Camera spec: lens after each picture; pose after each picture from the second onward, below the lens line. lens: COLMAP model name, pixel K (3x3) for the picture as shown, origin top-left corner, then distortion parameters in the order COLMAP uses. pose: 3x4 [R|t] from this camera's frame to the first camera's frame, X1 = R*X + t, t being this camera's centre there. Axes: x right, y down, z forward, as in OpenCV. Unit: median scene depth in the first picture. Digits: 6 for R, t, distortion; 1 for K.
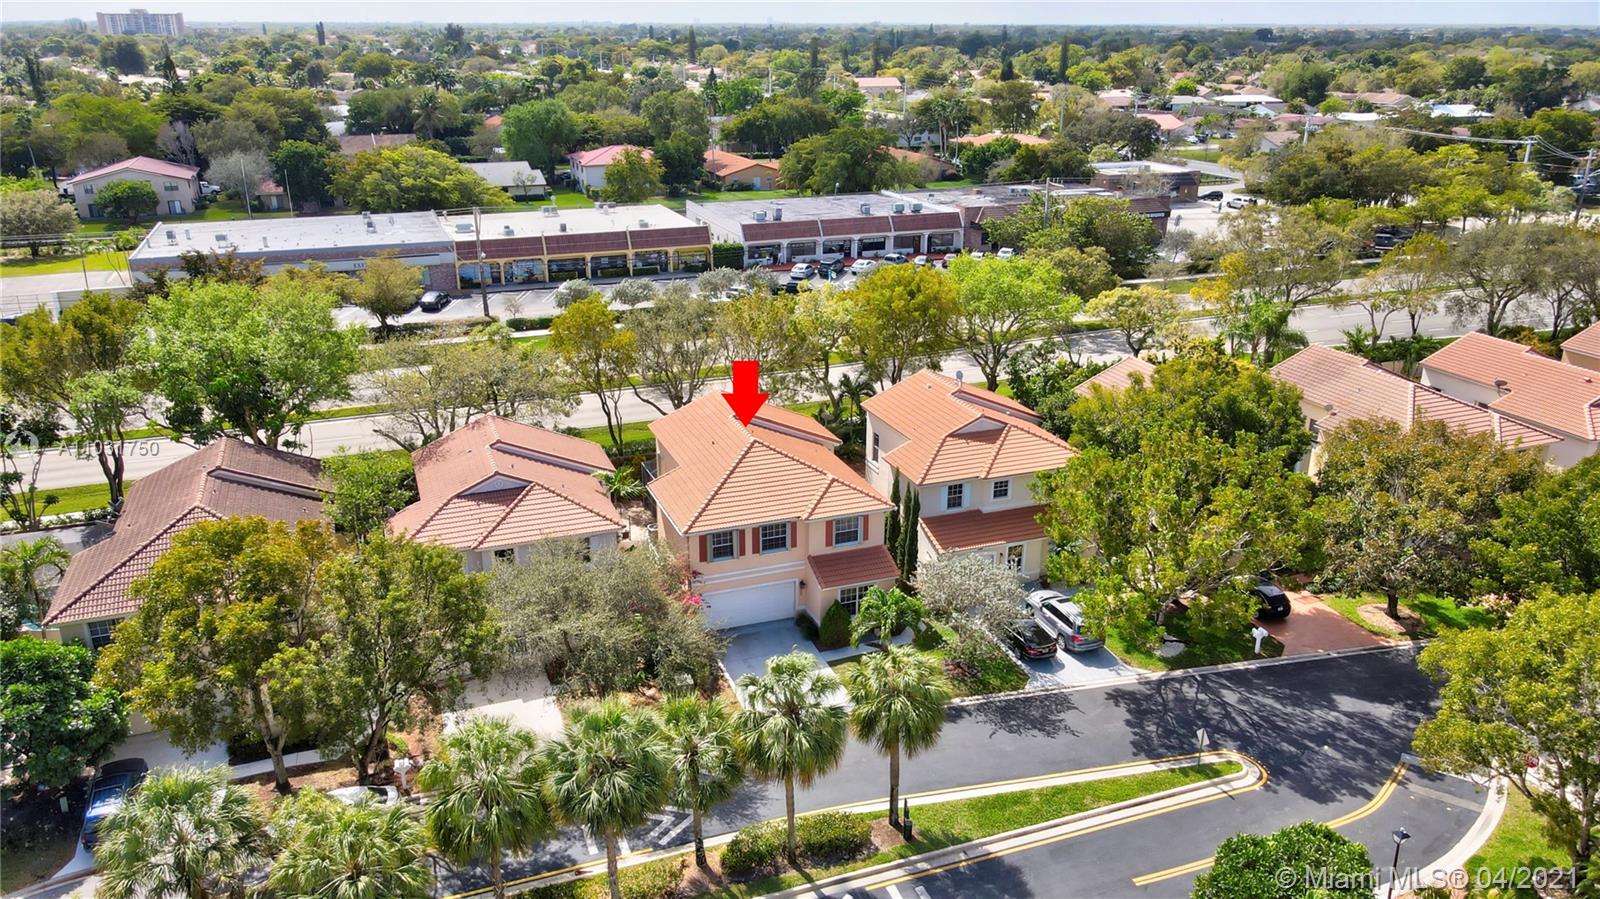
lens RADIAL K [[1193.0, 0, 800.0], [0, 1193.0, 449.5], [0, 0, 1]] dist [-0.022831, 0.074721]
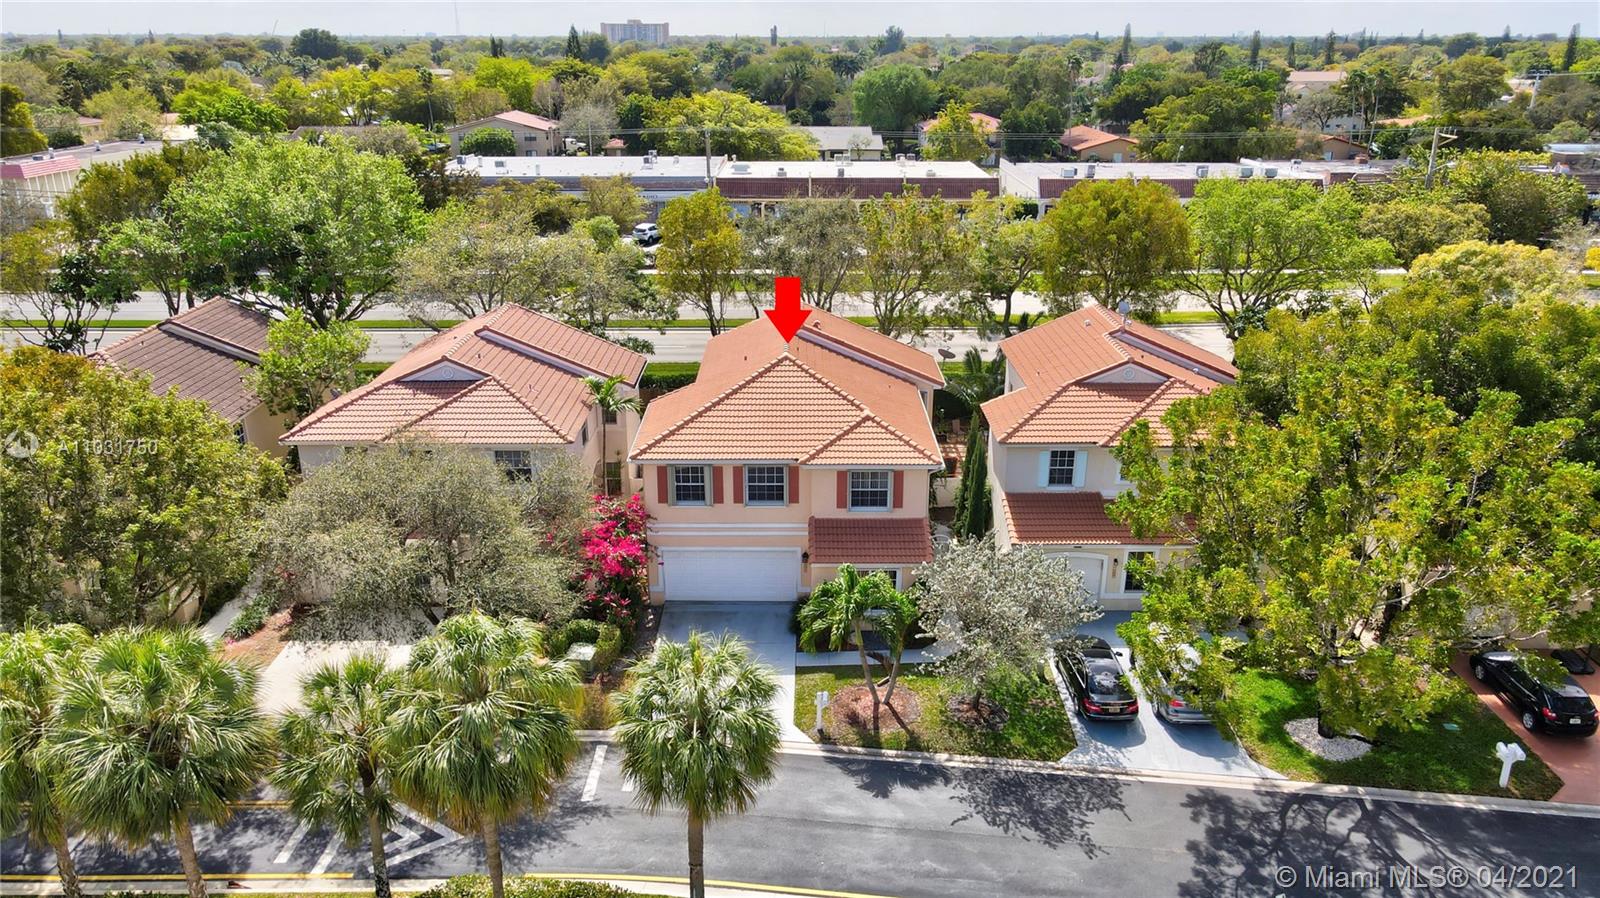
lens RADIAL K [[1193.0, 0, 800.0], [0, 1193.0, 449.0], [0, 0, 1]] dist [-0.022831, 0.074721]
pose [[0.935532, 0.115786, -0.333727, 0.236555], [-0.119774, 0.992763, 0.008679, 0.044078], [0.332317, 0.031852, 0.942630, 0.330727]]
